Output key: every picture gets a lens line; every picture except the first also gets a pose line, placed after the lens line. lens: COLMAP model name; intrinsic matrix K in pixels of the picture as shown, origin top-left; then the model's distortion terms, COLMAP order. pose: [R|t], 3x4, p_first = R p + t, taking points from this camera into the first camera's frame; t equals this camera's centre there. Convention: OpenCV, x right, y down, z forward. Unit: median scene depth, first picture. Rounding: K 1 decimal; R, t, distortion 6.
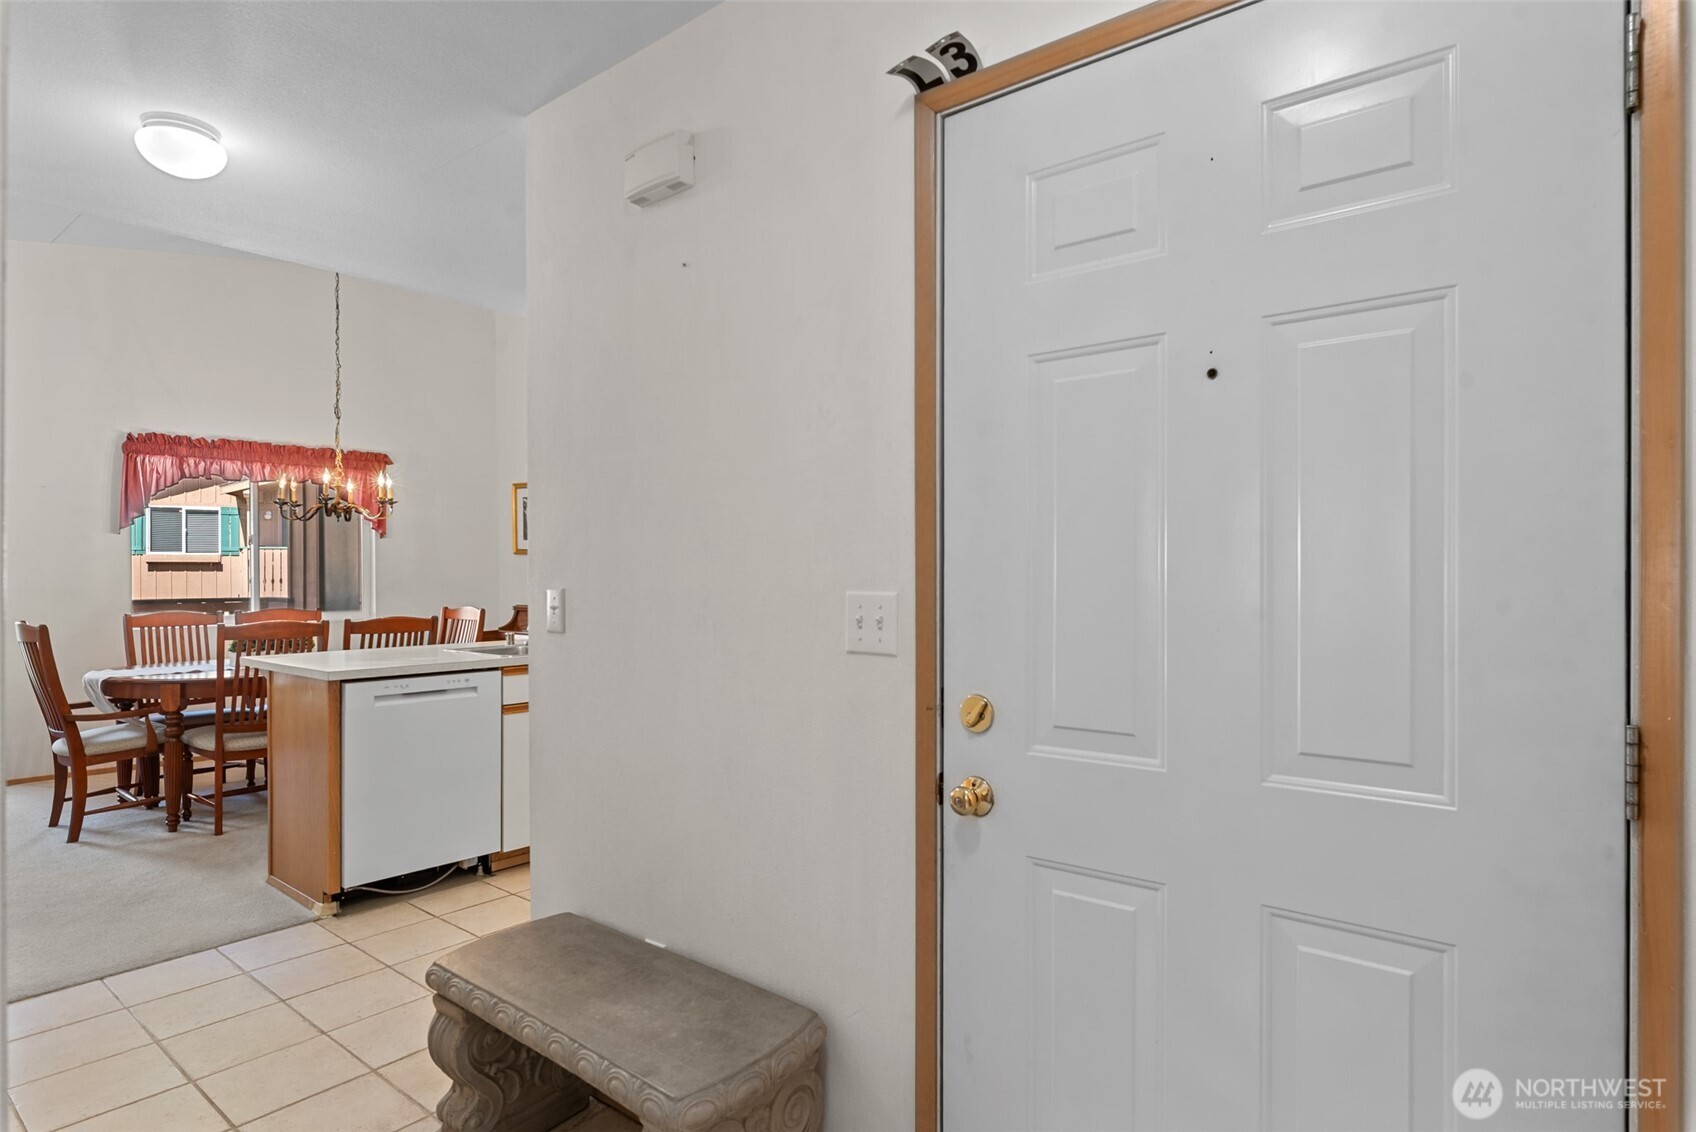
lens RADIAL K [[910.4, 0, 868.6], [0, 910.4, 577.1], [0, 0, 1]] dist [-0.000184, -0.000472]
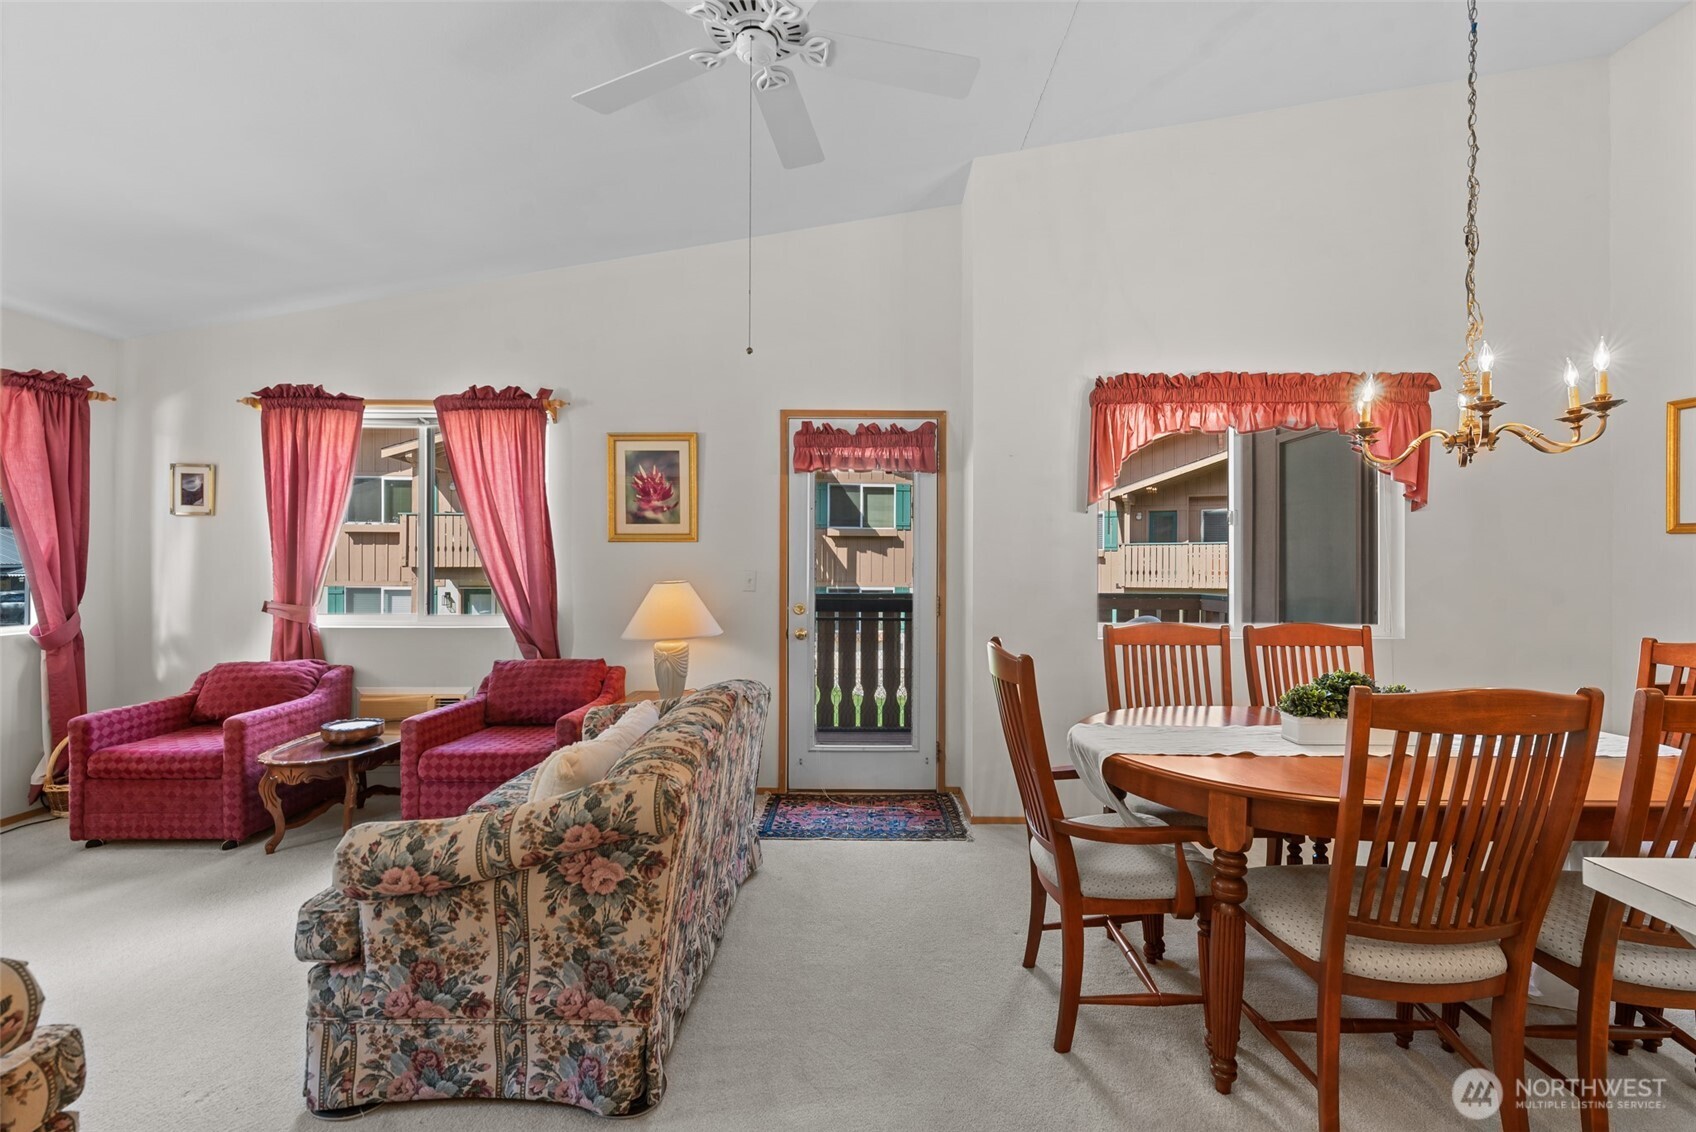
lens RADIAL K [[764.6, 0, 860.9], [0, 764.6, 563.0], [0, 0, 1]] dist [0.001042, 0.000589]
pose [[0.617163, 0.002241, -0.786832, -0.473070], [-0.009287, 0.999947, -0.004436, -0.001072], [0.786781, 0.010045, 0.617151, 0.496270]]
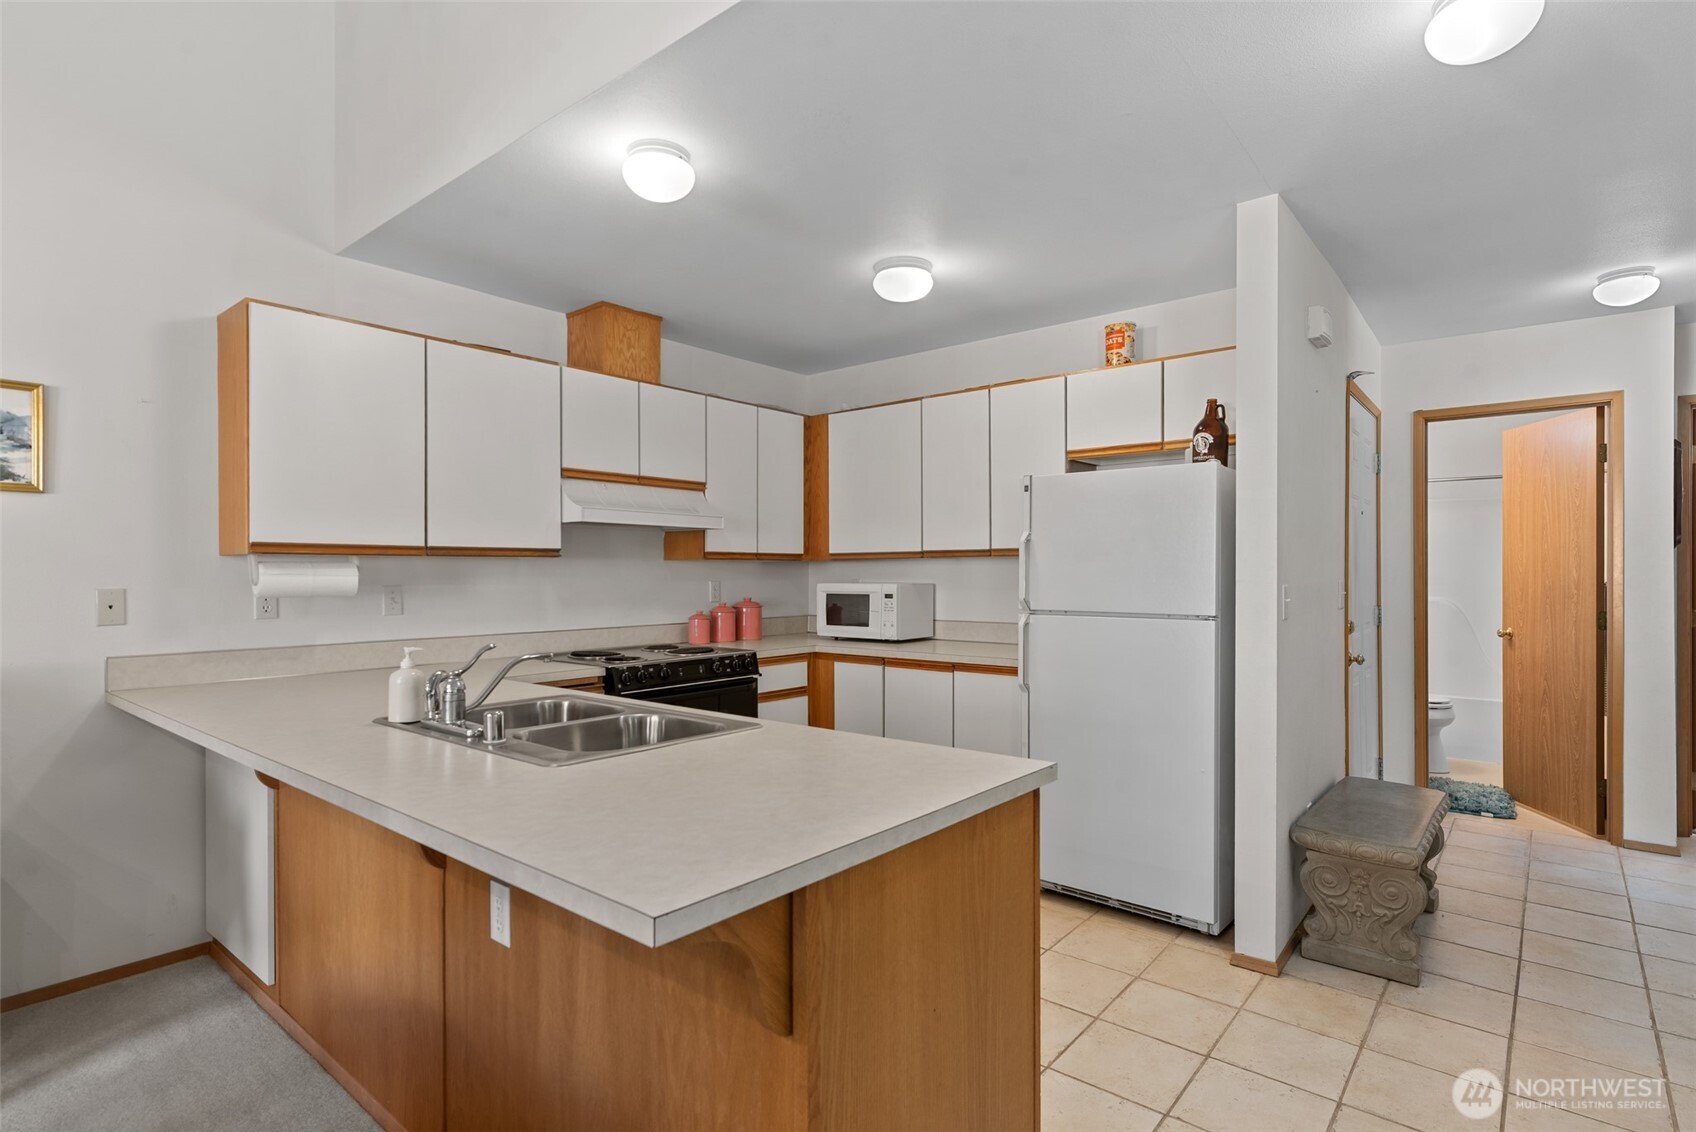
lens RADIAL K [[840.0, 0, 857.3], [0, 840.0, 578.5], [0, 0, 1]] dist [0.000194, 0.000190]
pose [[0.018018, -0.007402, 0.999810, -0.681260], [0.008052, 0.999941, 0.007258, -0.004122], [-0.999805, 0.007920, 0.018076, 0.699641]]
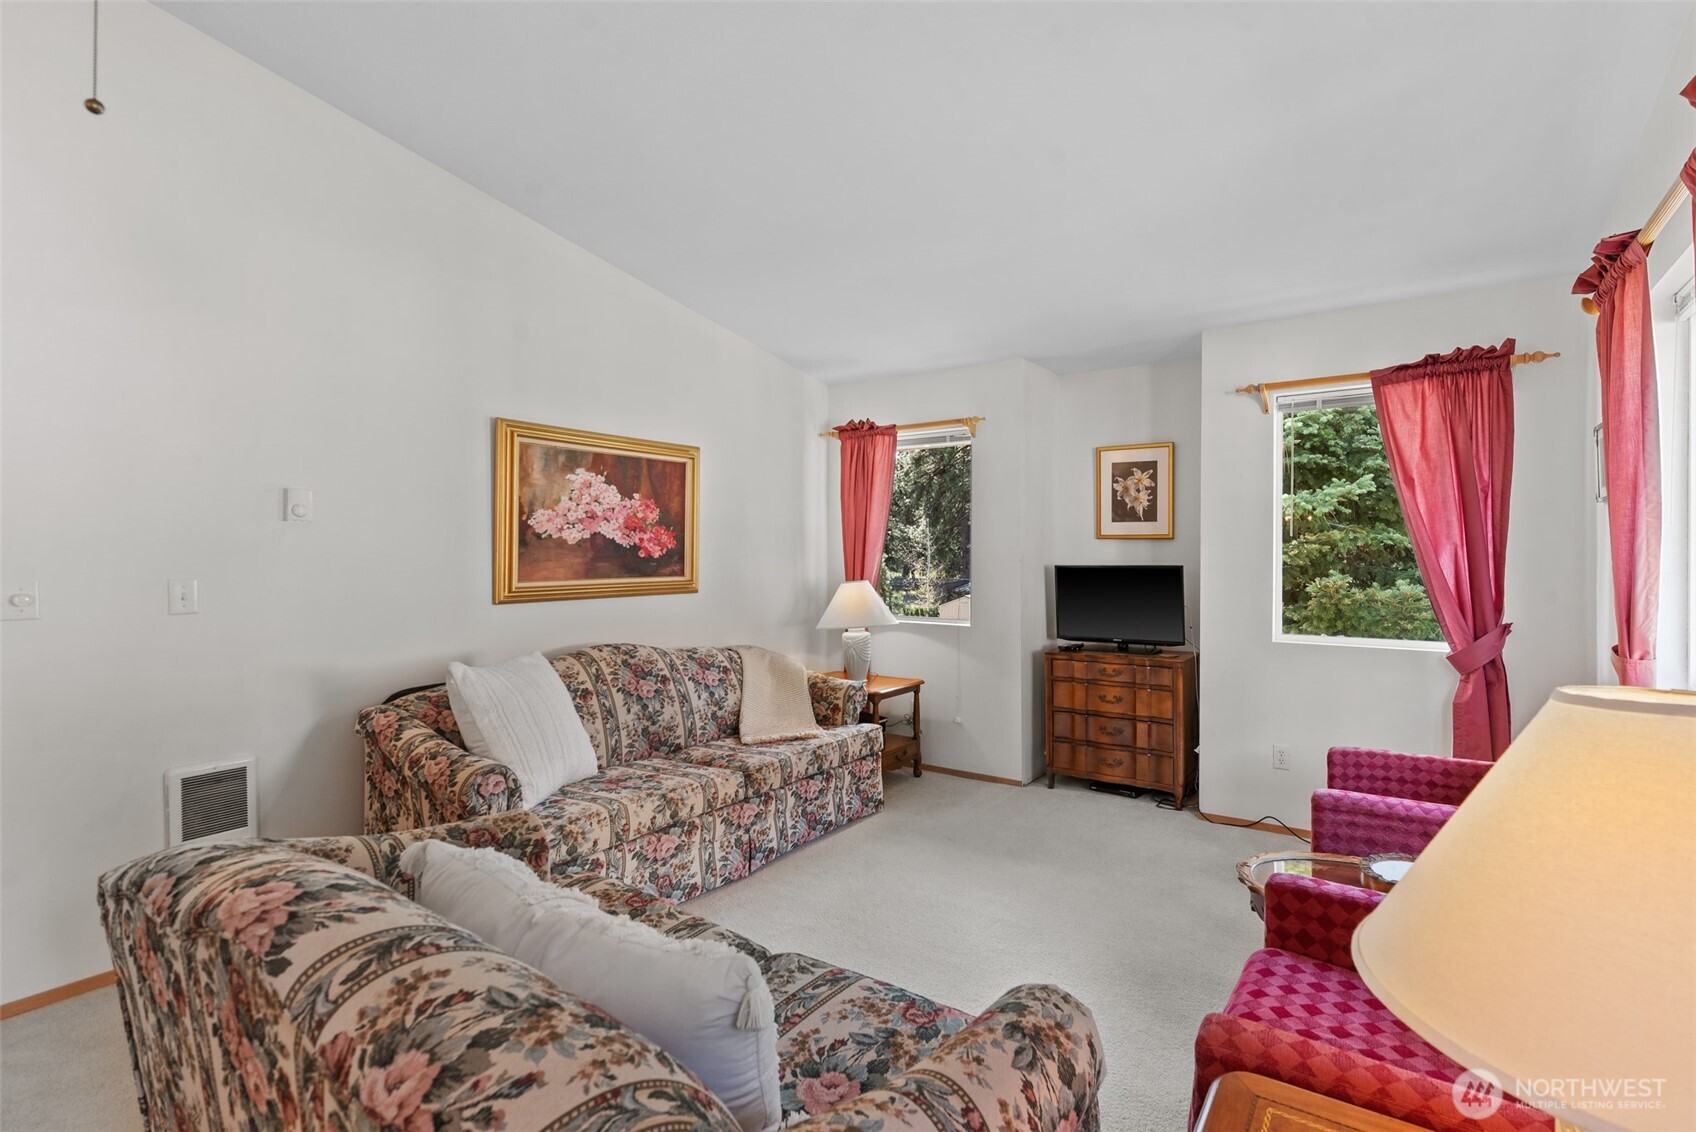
lens RADIAL K [[773.6, 0, 931.0], [0, 773.6, 559.5], [0, 0, 1]] dist [0.001242, 0.000158]
pose [[-0.994454, -0.006456, -0.104970, -1.031573], [-0.006949, 0.999966, 0.004331, -0.007564], [0.104939, 0.005036, -0.994466, 0.921279]]
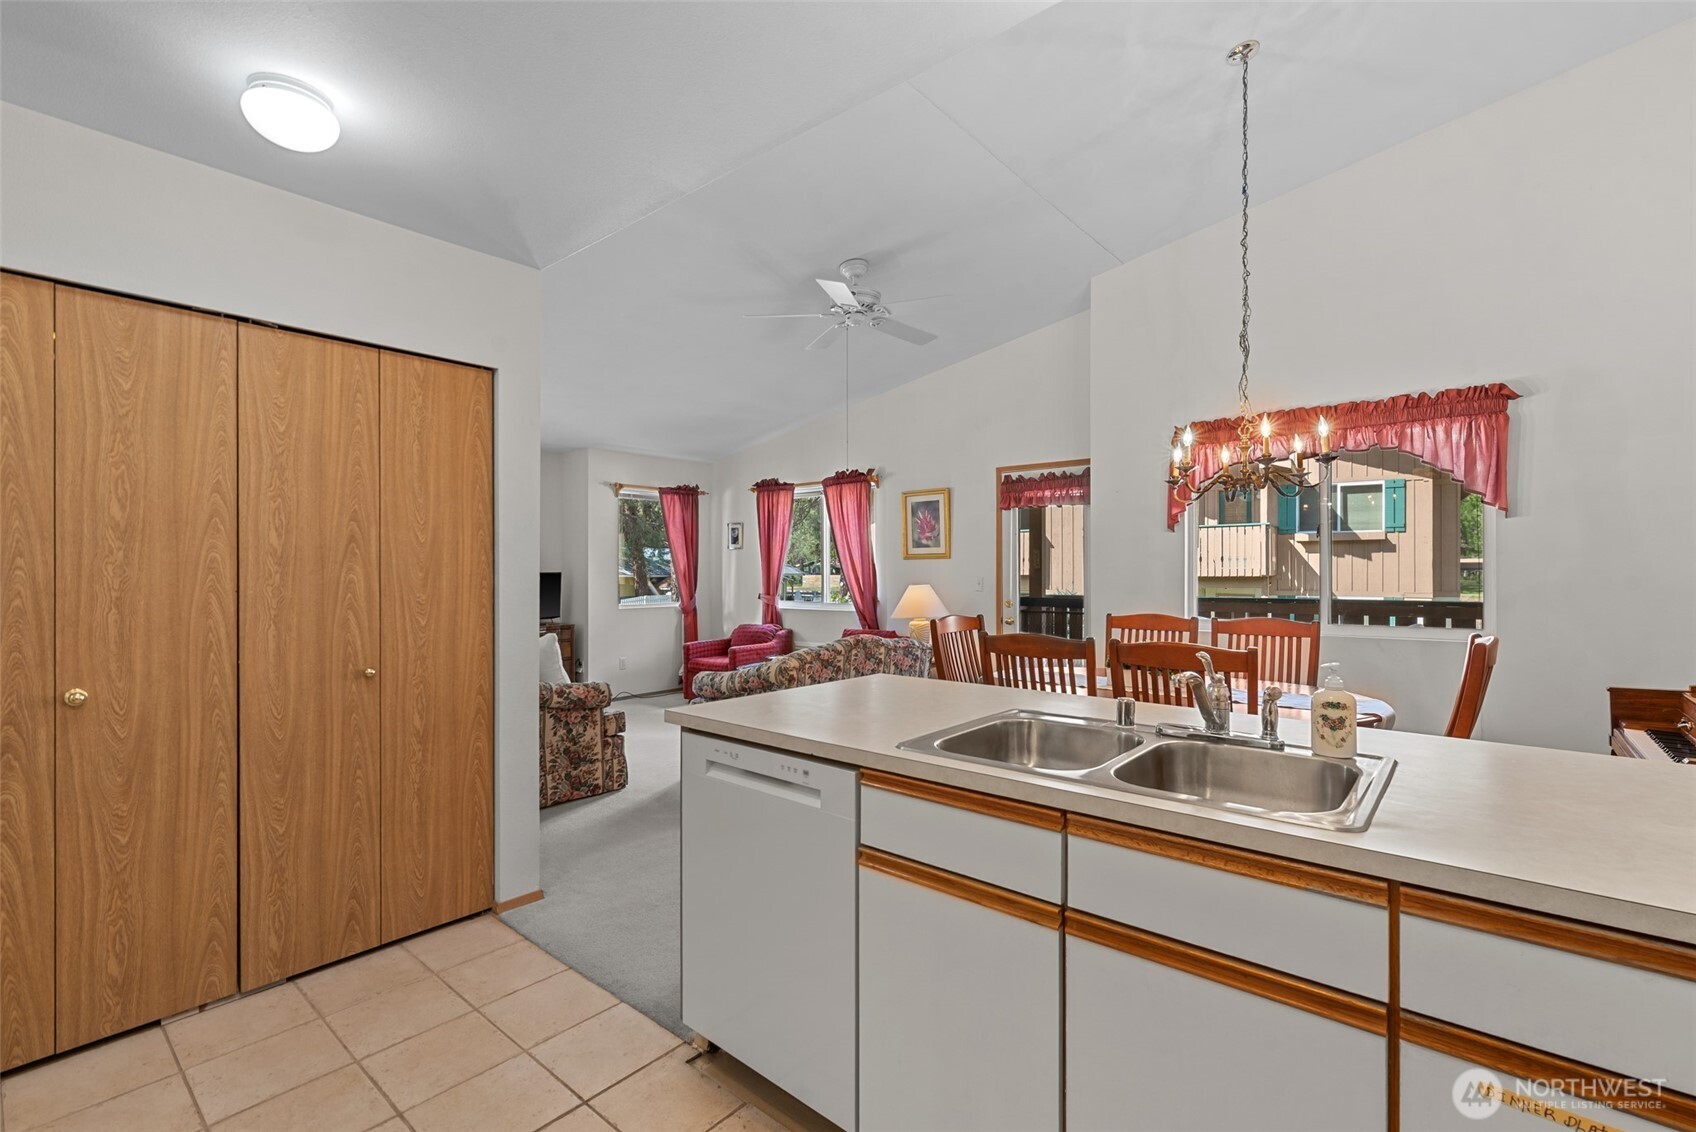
lens RADIAL K [[747.1, 0, 848.0], [0, 747.1, 566.0], [0, 0, 1]] dist [-0.002136, -0.000069]
pose [[-0.038901, -0.006710, -0.999221, -0.000317], [-0.003619, 0.999972, -0.006574, -0.004207], [0.999237, 0.003361, -0.038925, 0.735770]]
